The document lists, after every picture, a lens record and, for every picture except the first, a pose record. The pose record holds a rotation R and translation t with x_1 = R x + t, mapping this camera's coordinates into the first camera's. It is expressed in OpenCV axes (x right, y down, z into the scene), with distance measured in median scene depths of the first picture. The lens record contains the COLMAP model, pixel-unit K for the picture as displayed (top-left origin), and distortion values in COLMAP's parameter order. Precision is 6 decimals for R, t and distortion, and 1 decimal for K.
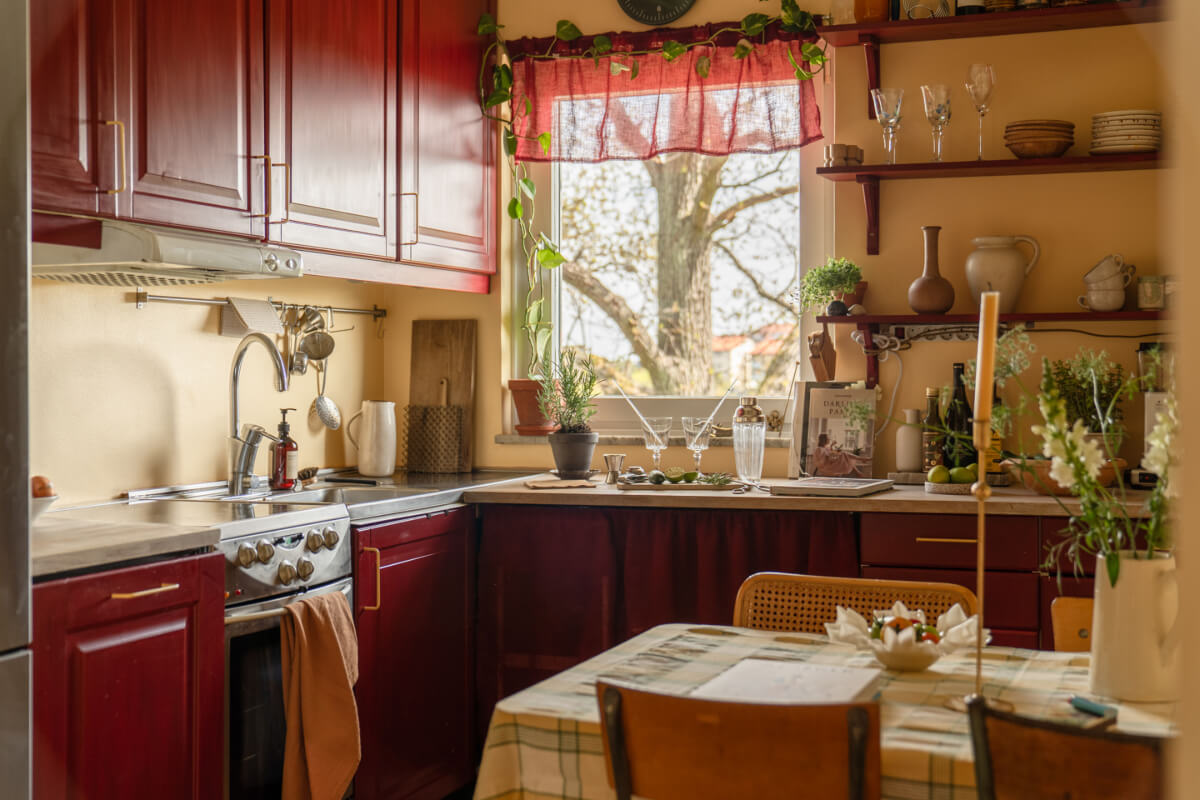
lens RADIAL K [[1541.7, 0, 600.9], [0, 1541.7, 373.2], [0, 0, 1]] dist [-0.000598, -0.018668]
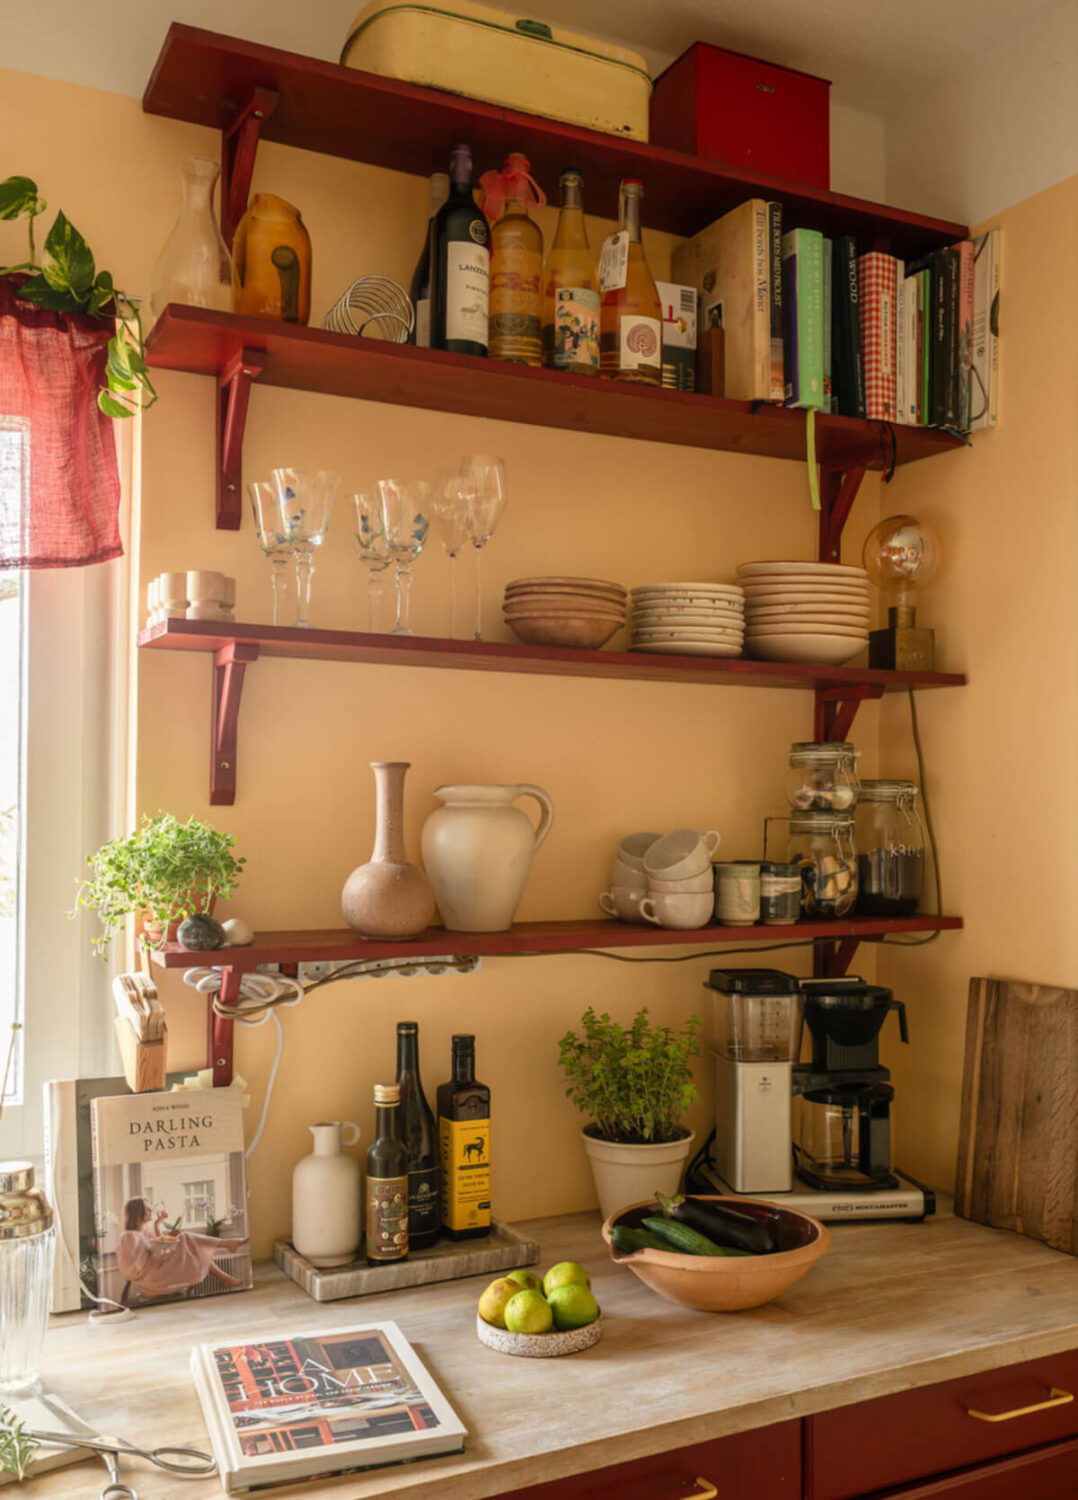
lens RADIAL K [[1383.4, 0, 612.5], [0, 1383.4, 792.3], [0, 0, 1]] dist [0.006098, 0.010345]
pose [[0.660429, 0.017024, 0.750695, -0.072433], [-0.005679, 0.999828, -0.017678, -0.074611], [-0.750867, 0.007412, 0.660412, 0.622694]]
